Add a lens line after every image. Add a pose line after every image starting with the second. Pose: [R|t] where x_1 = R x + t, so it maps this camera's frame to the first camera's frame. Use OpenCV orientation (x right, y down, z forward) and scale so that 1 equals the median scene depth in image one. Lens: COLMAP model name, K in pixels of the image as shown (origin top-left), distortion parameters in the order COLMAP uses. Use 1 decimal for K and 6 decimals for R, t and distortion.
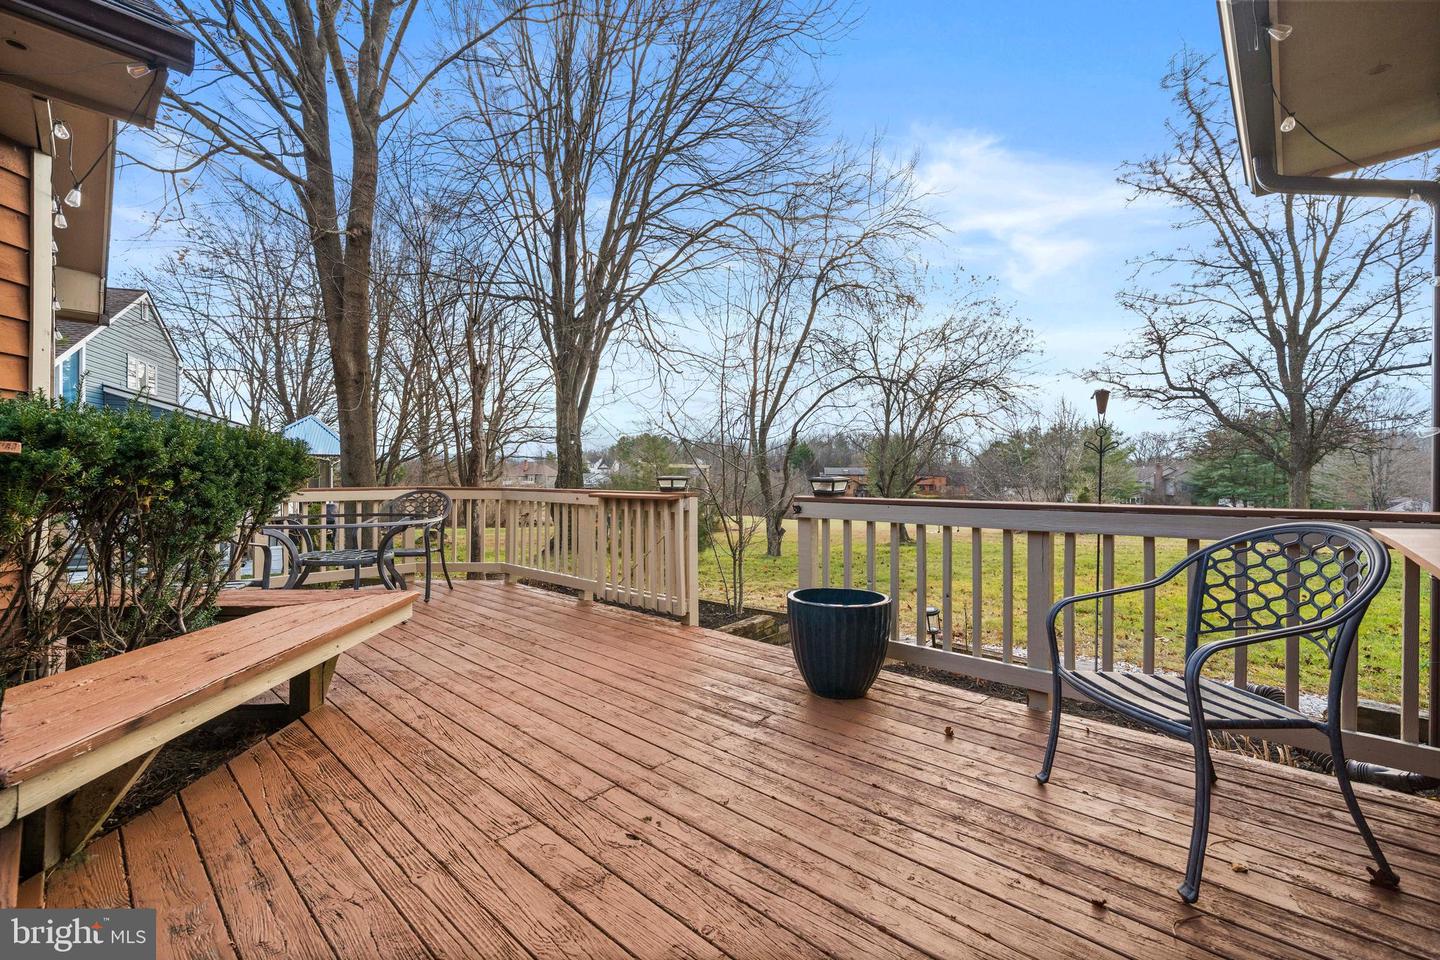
lens RADIAL K [[615.1, 0, 725.3], [0, 615.1, 474.9], [0, 0, 1]] dist [-0.001045, -0.000227]
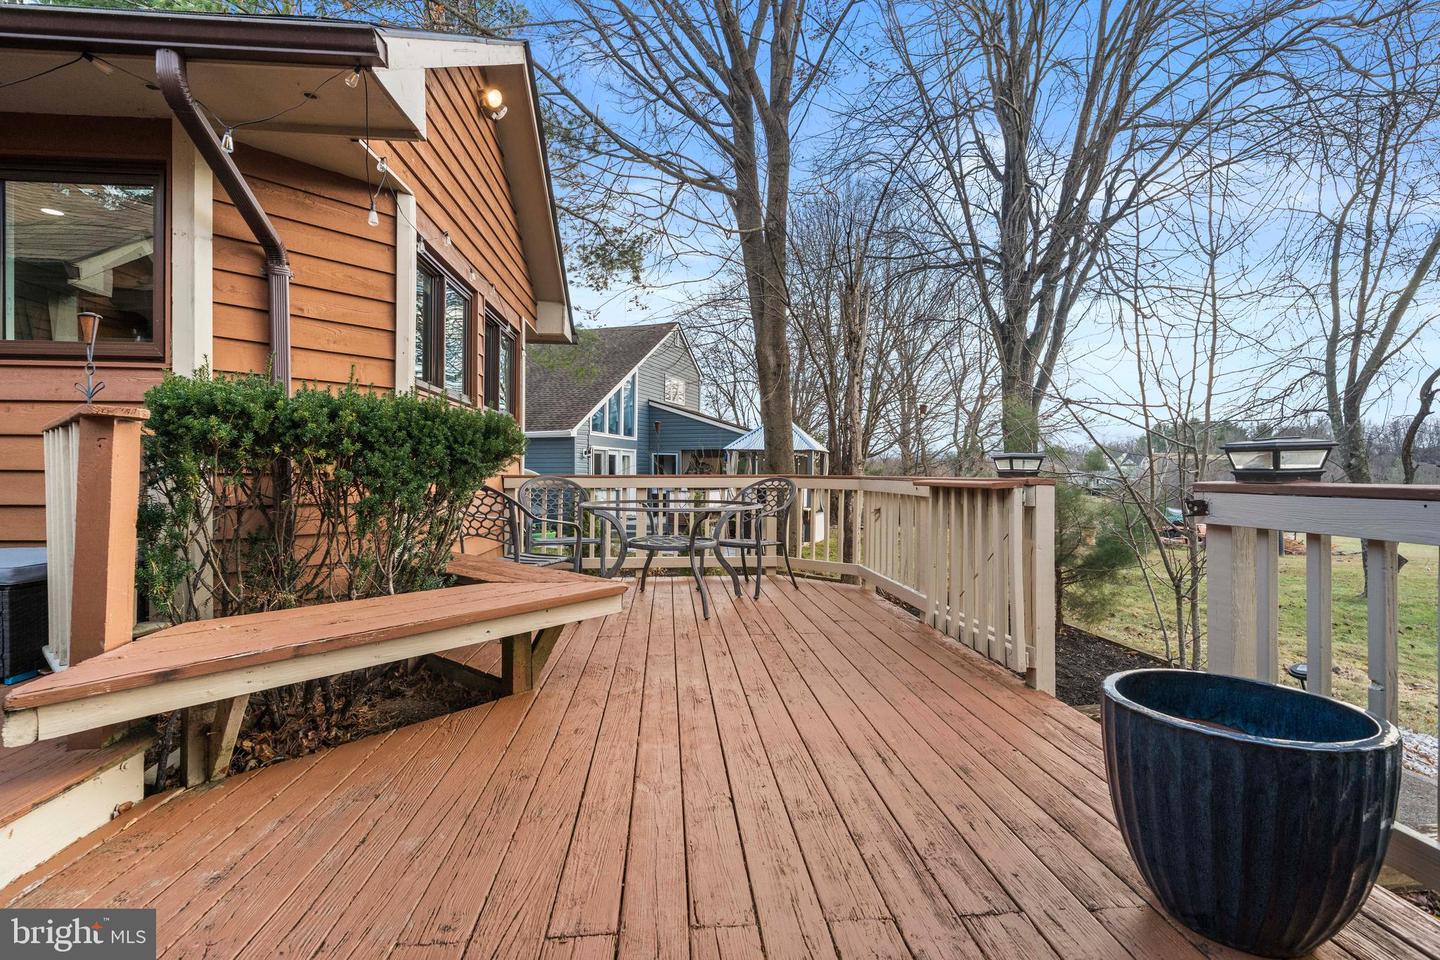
lens RADIAL K [[668.6, 0, 721.5], [0, 668.6, 465.6], [0, 0, 1]] dist [0.000806, 0.000162]
pose [[0.738006, -0.006051, -0.674767, 0.199198], [-0.001852, 0.999938, -0.010993, 0.028431], [0.674792, 0.009362, 0.737949, 0.329058]]
